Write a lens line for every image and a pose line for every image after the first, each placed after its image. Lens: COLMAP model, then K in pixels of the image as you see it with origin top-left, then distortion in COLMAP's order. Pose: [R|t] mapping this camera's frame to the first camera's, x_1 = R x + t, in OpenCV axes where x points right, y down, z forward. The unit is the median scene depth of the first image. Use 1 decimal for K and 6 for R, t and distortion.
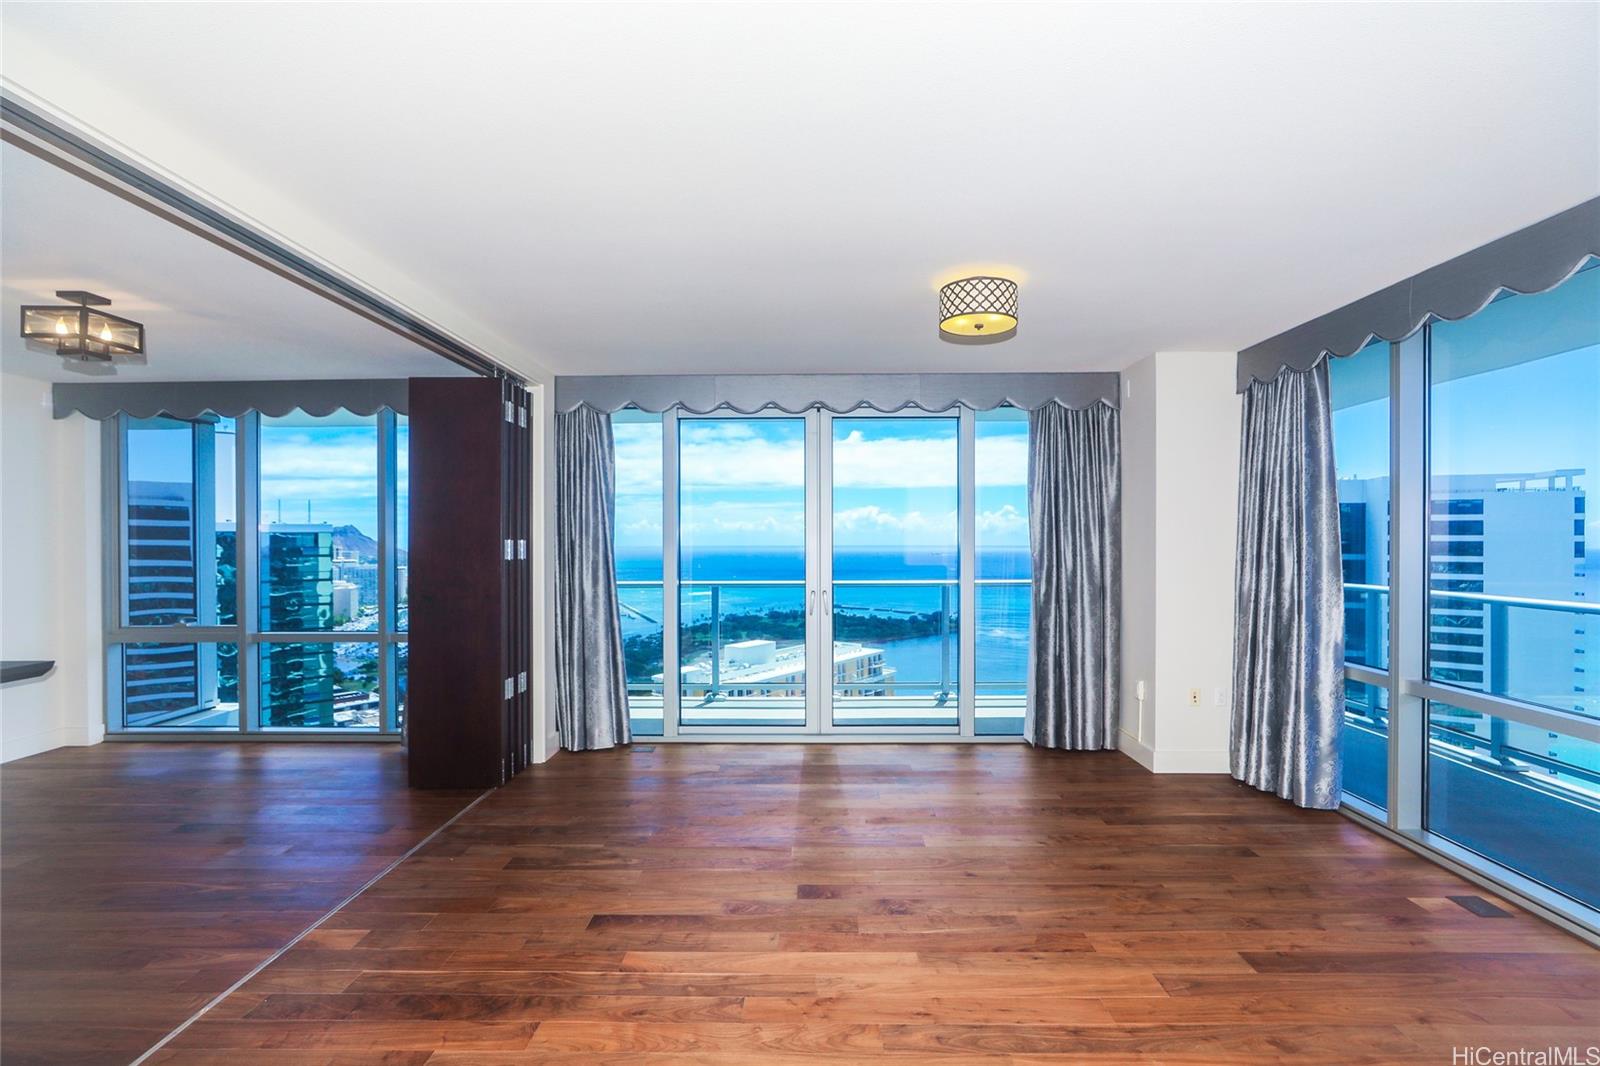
lens RADIAL K [[754.8, 0, 810.9], [0, 754.8, 536.2], [0, 0, 1]] dist [-0.018039, -0.000265]
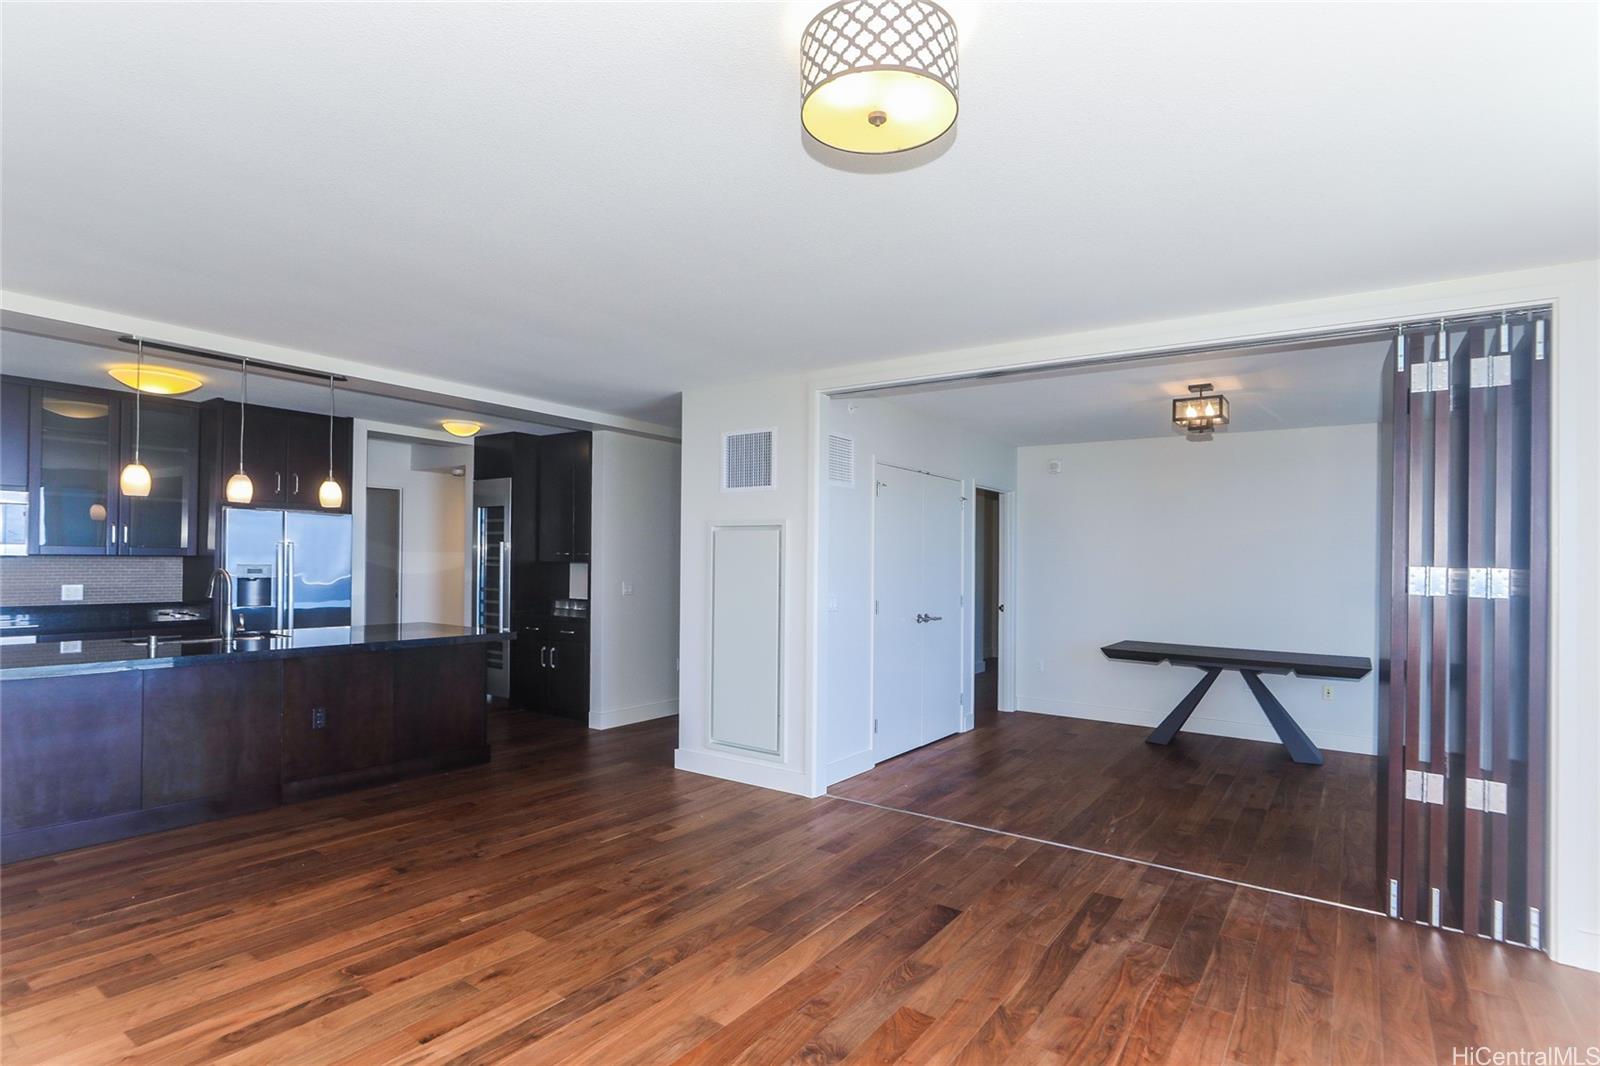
lens RADIAL K [[824.0, 0, 807.7], [0, 824.0, 546.2], [0, 0, 1]] dist [0.007536, 0.000672]
pose [[-0.561428, -0.008076, -0.827486, 0.825267], [-0.008053, 0.999958, -0.004296, -0.012157], [0.827487, 0.004252, -0.561469, 1.486311]]
